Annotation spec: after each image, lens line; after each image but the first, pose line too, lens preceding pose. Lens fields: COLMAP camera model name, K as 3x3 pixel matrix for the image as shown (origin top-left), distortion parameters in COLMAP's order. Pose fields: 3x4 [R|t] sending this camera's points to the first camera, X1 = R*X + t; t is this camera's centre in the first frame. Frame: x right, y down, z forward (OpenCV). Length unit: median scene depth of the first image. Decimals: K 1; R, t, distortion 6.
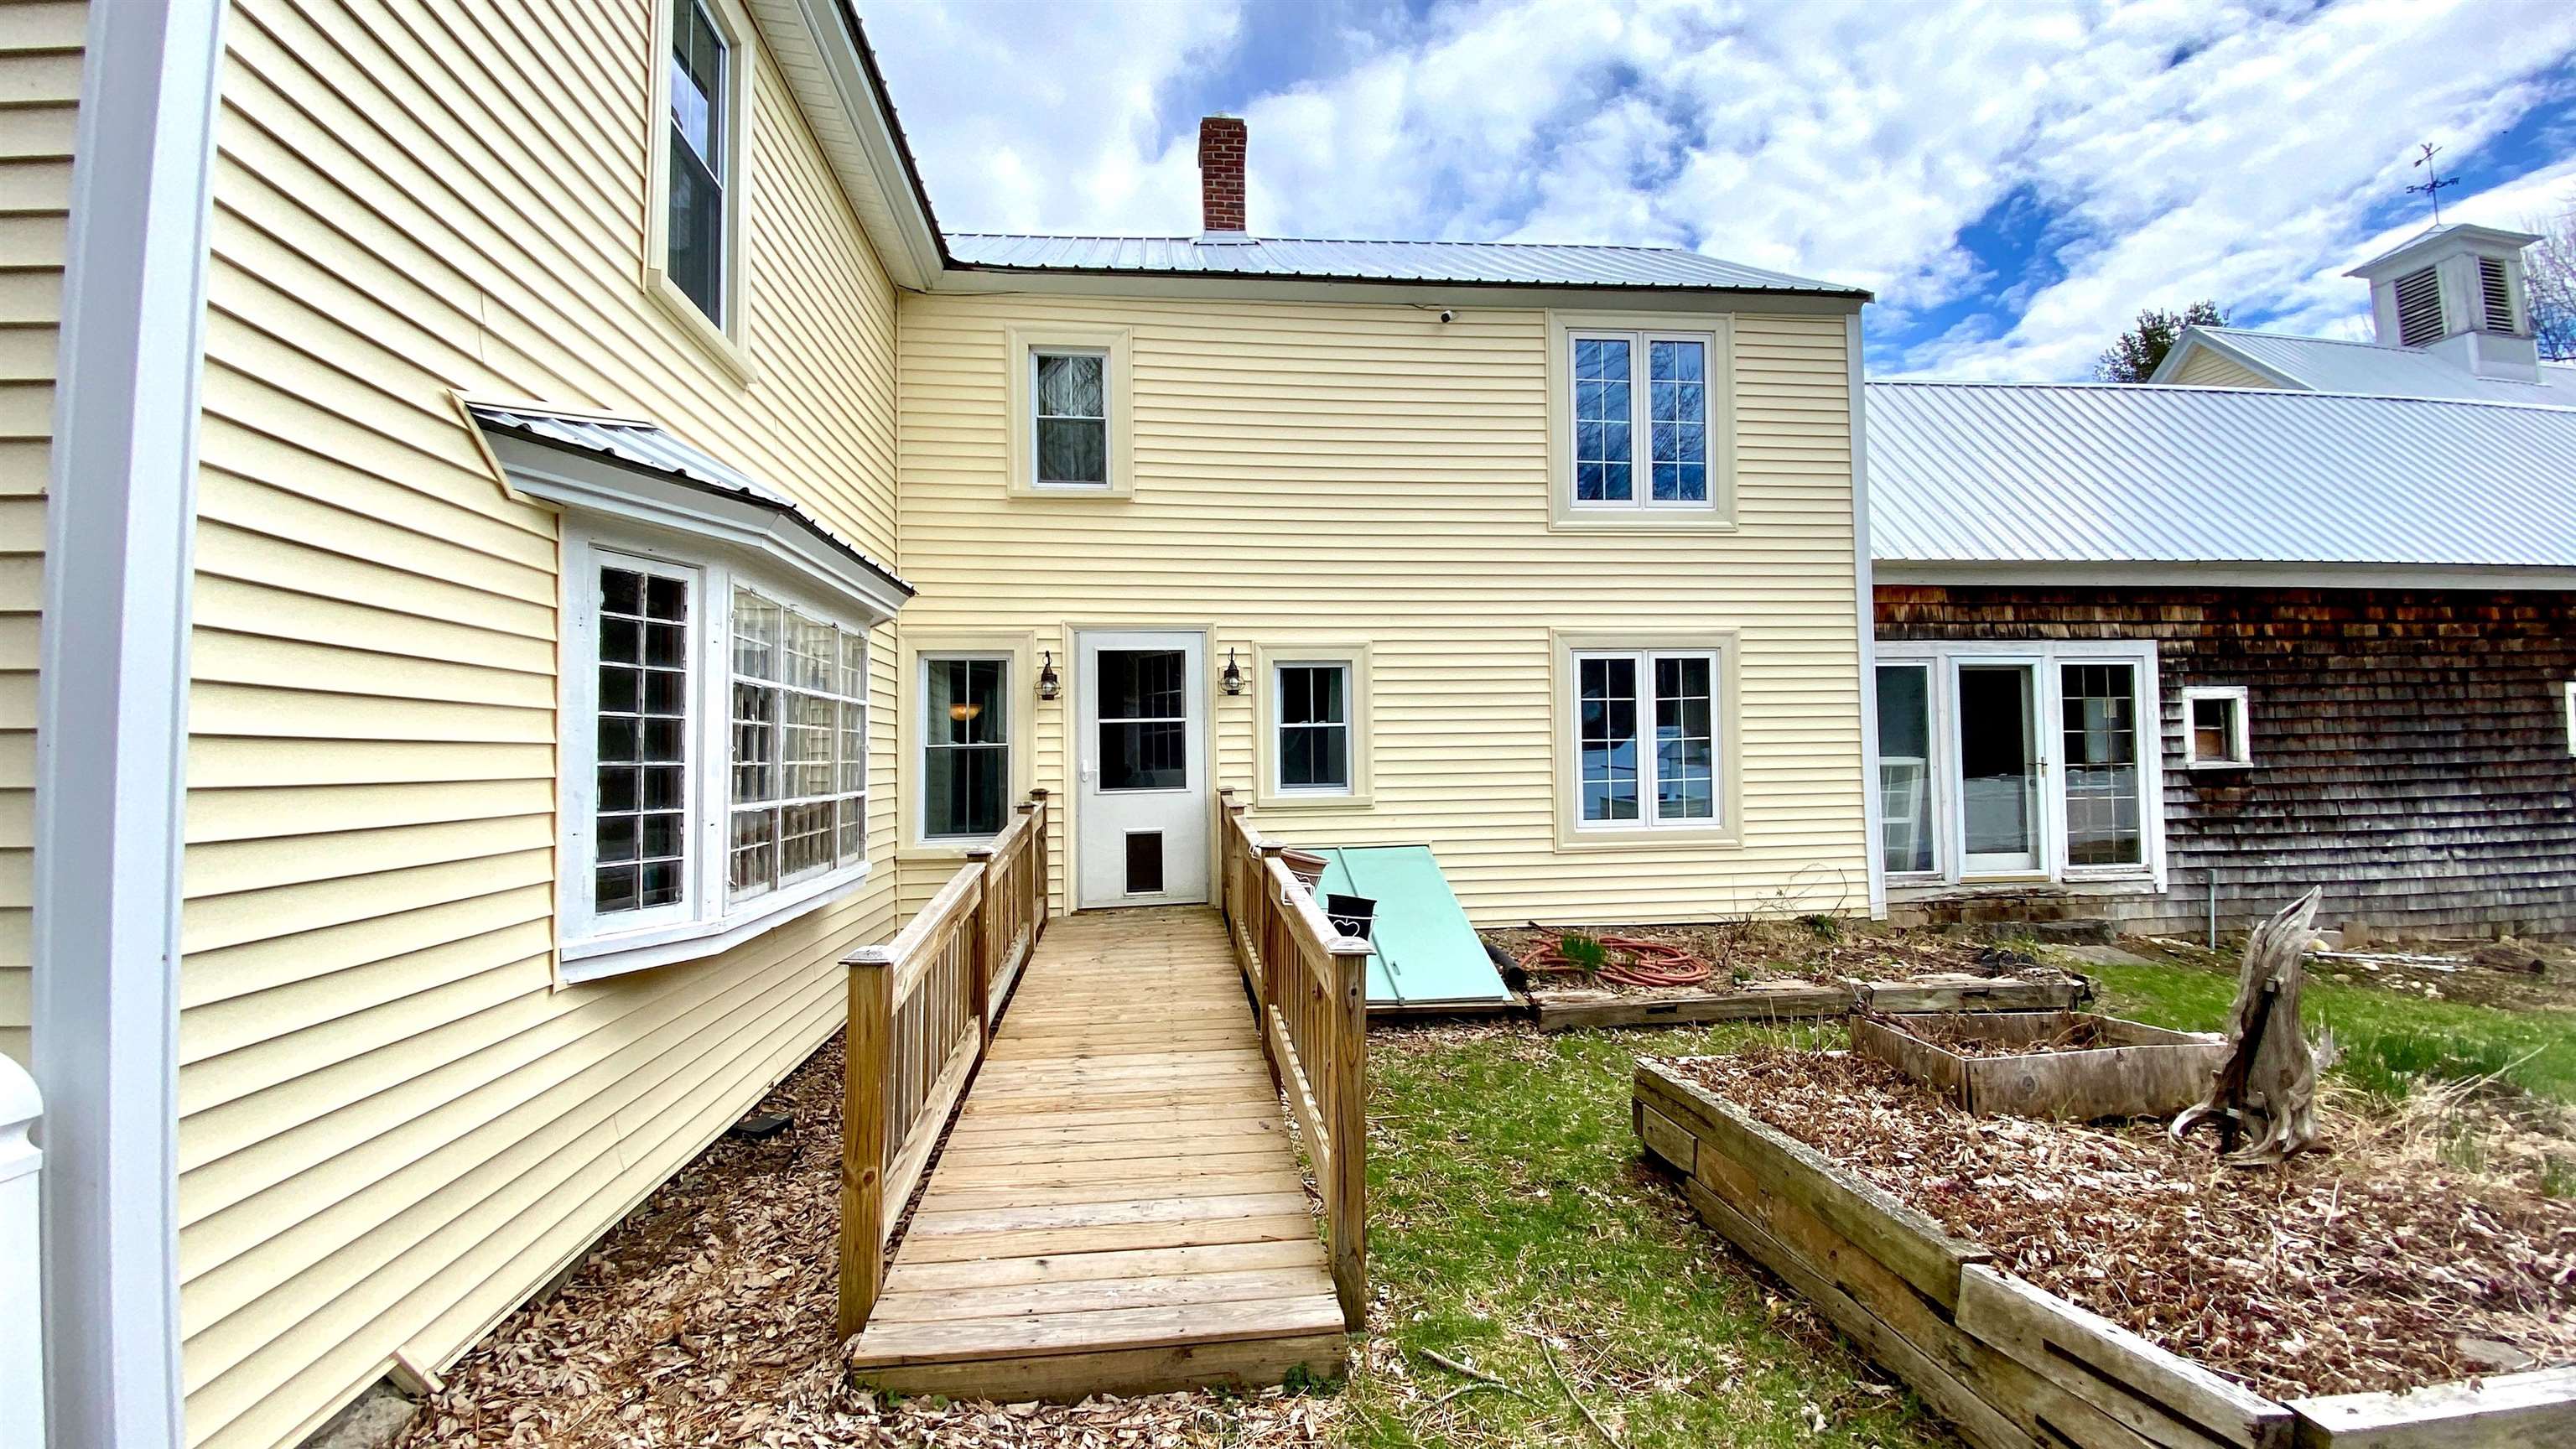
lens RADIAL K [[1029.2, 0, 1287.2], [0, 1029.2, 714.4], [0, 0, 1]] dist [0.030650, -0.024292]
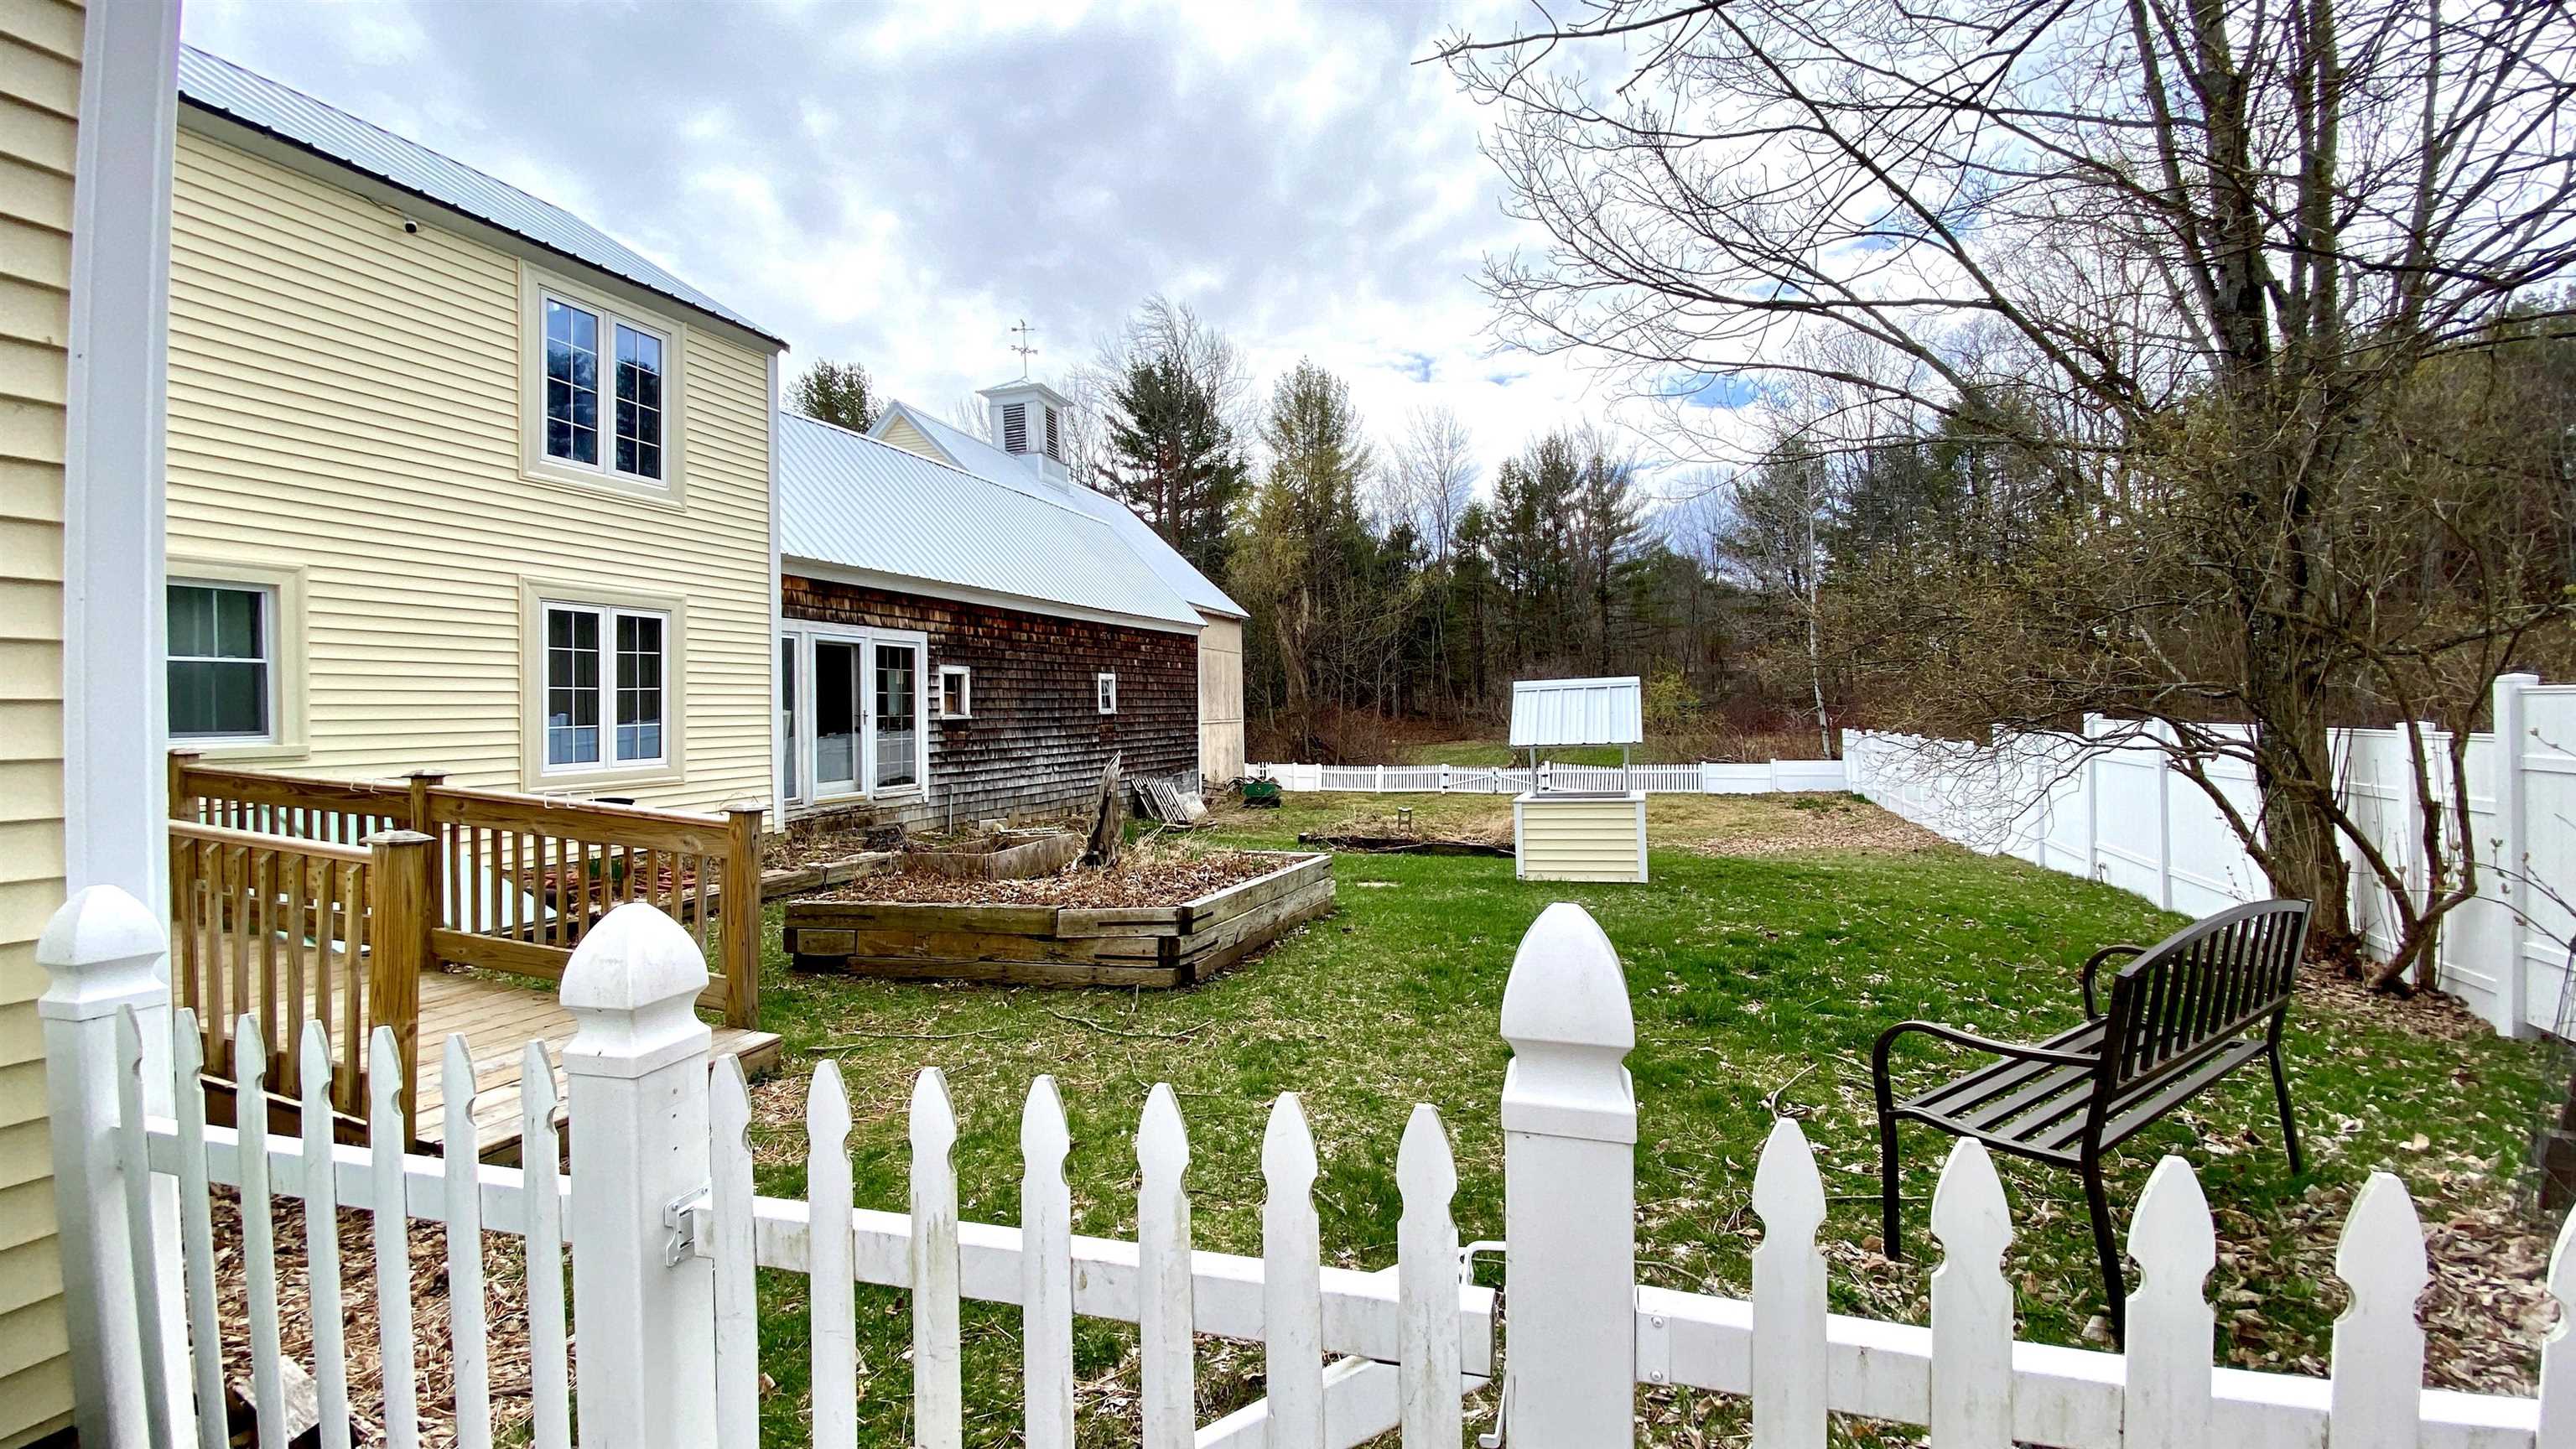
lens RADIAL K [[1029.2, 0, 1287.2], [0, 1029.2, 714.4], [0, 0, 1]] dist [0.030650, -0.024292]
pose [[0.426594, 0.005350, 0.904427, -0.277478], [-0.030969, 0.999483, 0.008695, 0.016517], [-0.903913, -0.031719, 0.426539, -0.097624]]
